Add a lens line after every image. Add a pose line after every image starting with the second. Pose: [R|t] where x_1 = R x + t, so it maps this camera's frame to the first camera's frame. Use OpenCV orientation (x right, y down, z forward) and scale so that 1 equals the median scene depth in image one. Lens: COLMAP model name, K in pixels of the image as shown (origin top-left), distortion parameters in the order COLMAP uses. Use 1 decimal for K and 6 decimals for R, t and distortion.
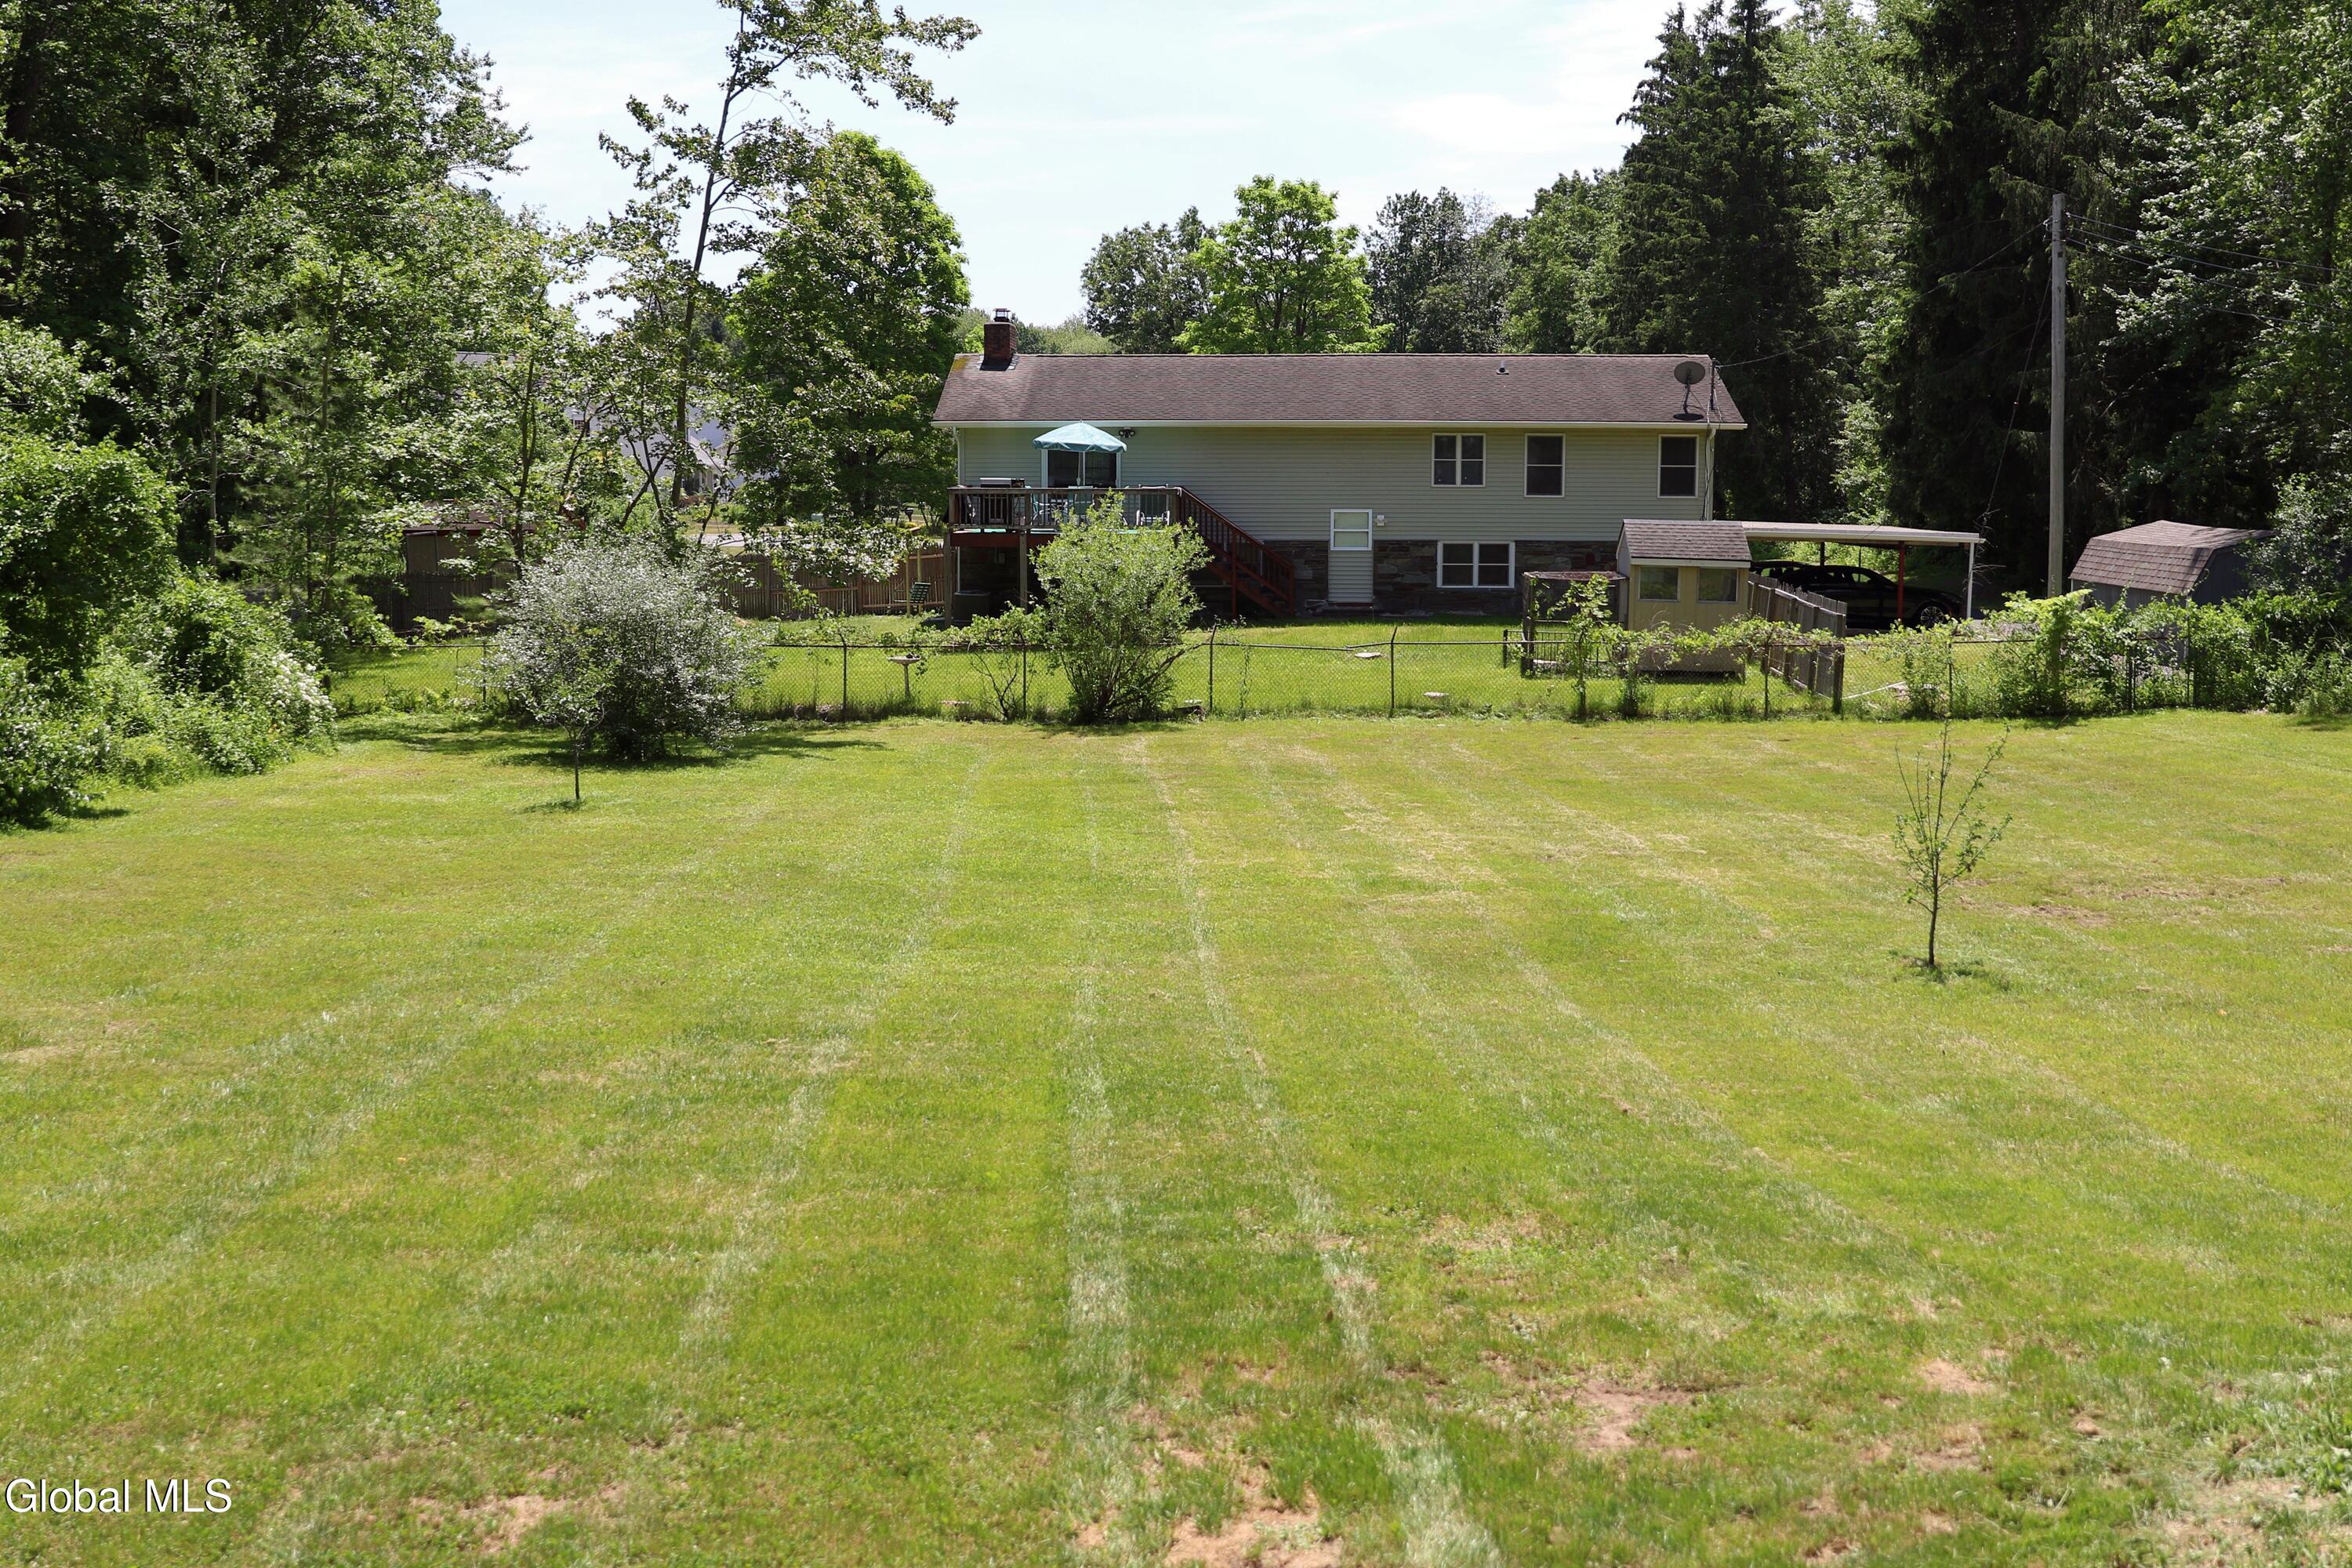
lens RADIAL K [[2599.7, 0, 1182.6], [0, 2599.7, 797.8], [0, 0, 1]] dist [-0.074020, 0.000000]
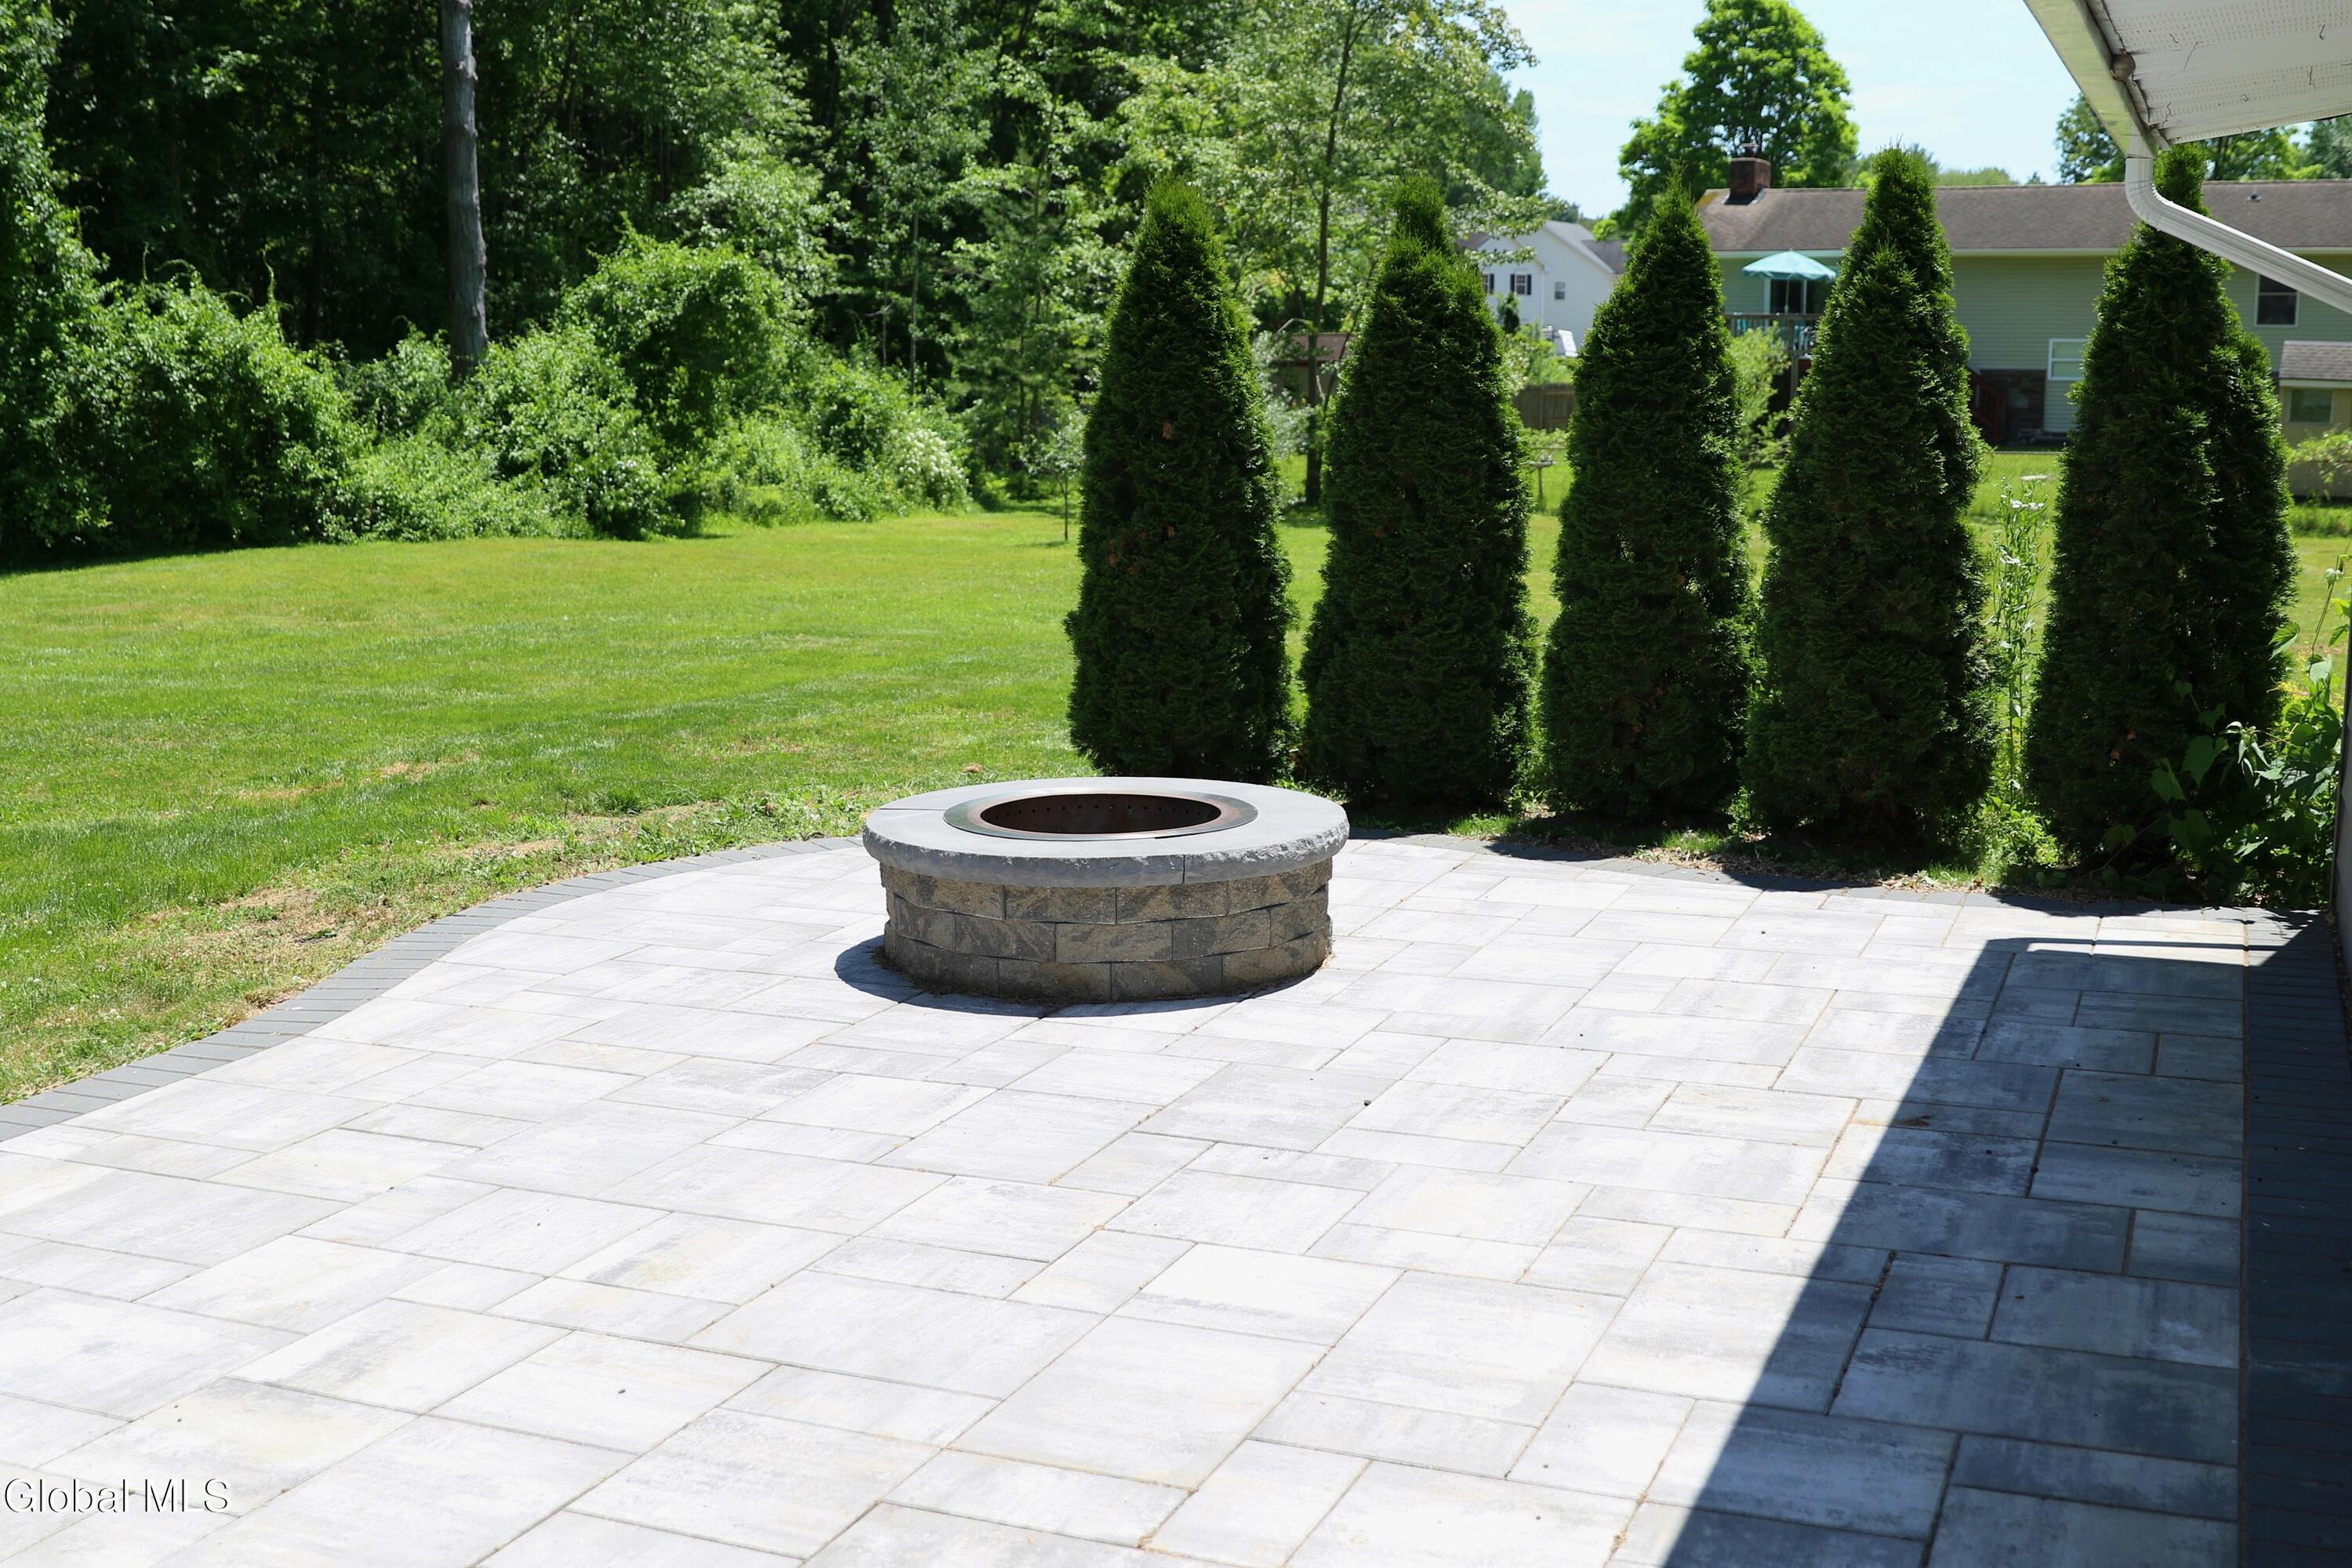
lens RADIAL K [[2599.7, 0, 1172.6], [0, 2599.7, 779.7], [0, 0, 1]] dist [-0.074020, 0.000000]
pose [[0.921887, 0.061569, -0.382537, 0.063628], [-0.045253, 0.997646, 0.051514, 0.010613], [0.384808, -0.030179, 0.922503, -0.022435]]
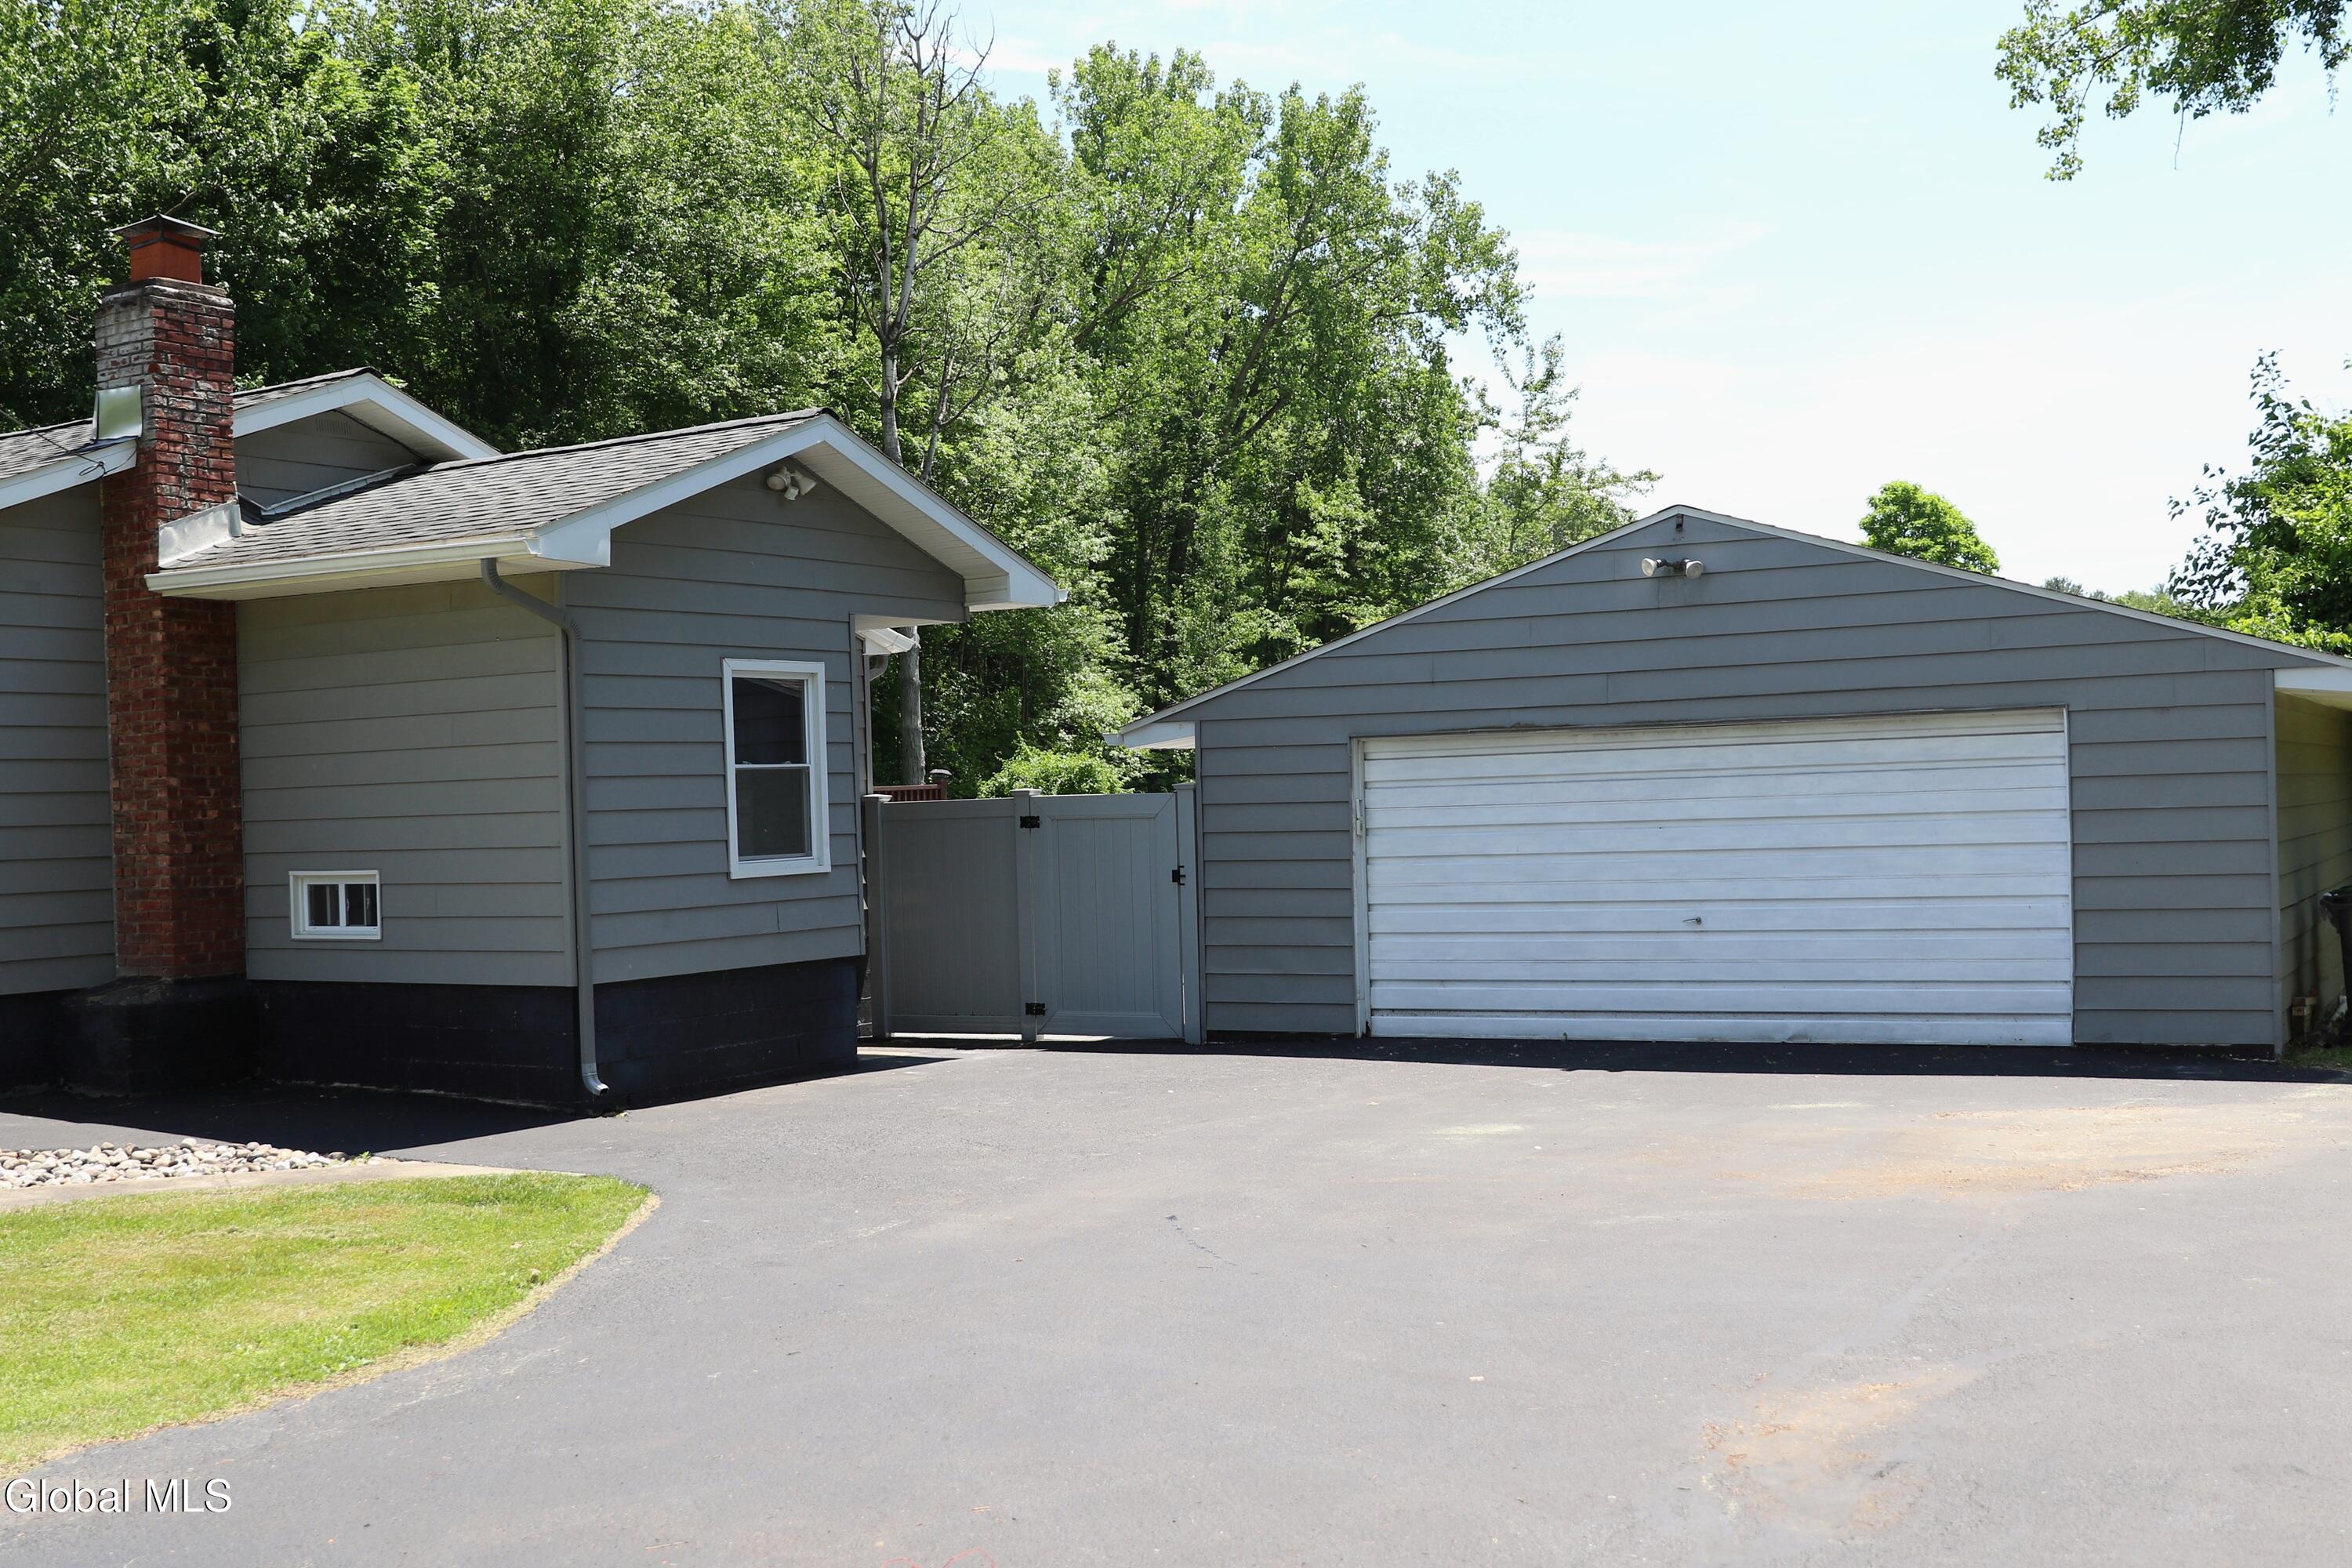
lens RADIAL K [[2599.7, 0, 1176.0], [0, 2599.7, 787.6], [0, 0, 1]] dist [-0.074020, 0.000000]
pose [[0.874298, -0.033011, -0.484266, 0.136557], [-0.027237, 0.992776, -0.116848, 0.026880], [0.484625, 0.115350, 0.867083, -0.159012]]
